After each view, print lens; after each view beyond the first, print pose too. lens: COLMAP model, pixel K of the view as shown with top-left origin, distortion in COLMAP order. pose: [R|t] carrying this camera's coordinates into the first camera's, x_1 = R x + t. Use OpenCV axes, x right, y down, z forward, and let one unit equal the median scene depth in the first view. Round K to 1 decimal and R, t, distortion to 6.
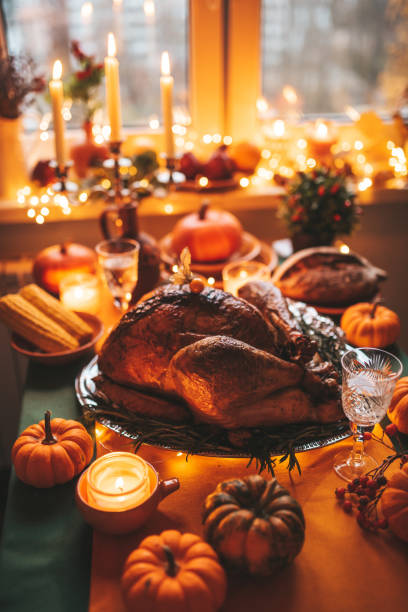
lens RADIAL K [[613.5, 0, 204.6], [0, 613.5, 322.4], [0, 0, 1]] dist [-0.061330, -0.004014]
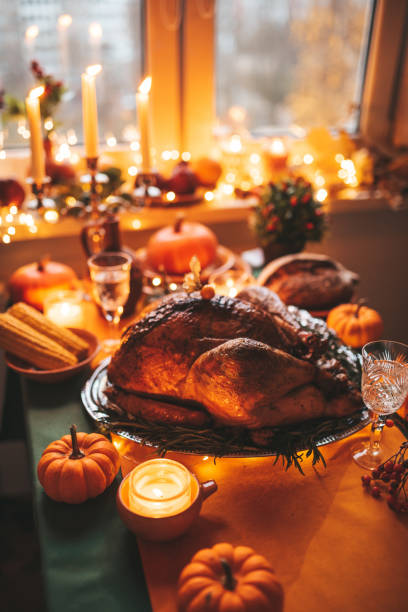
lens RADIAL K [[613.5, 0, 204.6], [0, 613.5, 322.4], [0, 0, 1]] dist [-0.061330, -0.004014]
pose [[0.988449, -0.053501, 0.141798, -0.162438], [0.058366, 0.997833, -0.030376, 0.020527], [-0.139866, 0.038302, 0.989429, -0.008028]]
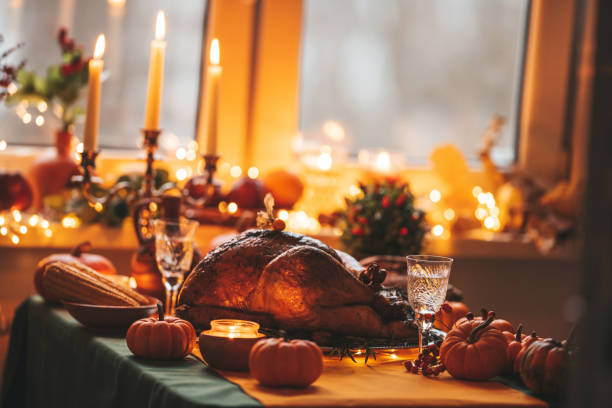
lens RADIAL K [[3256.5, 0, 306.0], [0, 3256.5, 204.0], [0, 0, 1]] dist [-0.388187, 0.536320]
pose [[0.984730, 0.064773, 0.161592, -0.907844], [0.007385, 0.911830, -0.410502, 2.294699], [-0.173934, 0.405427, 0.897427, -4.259280]]
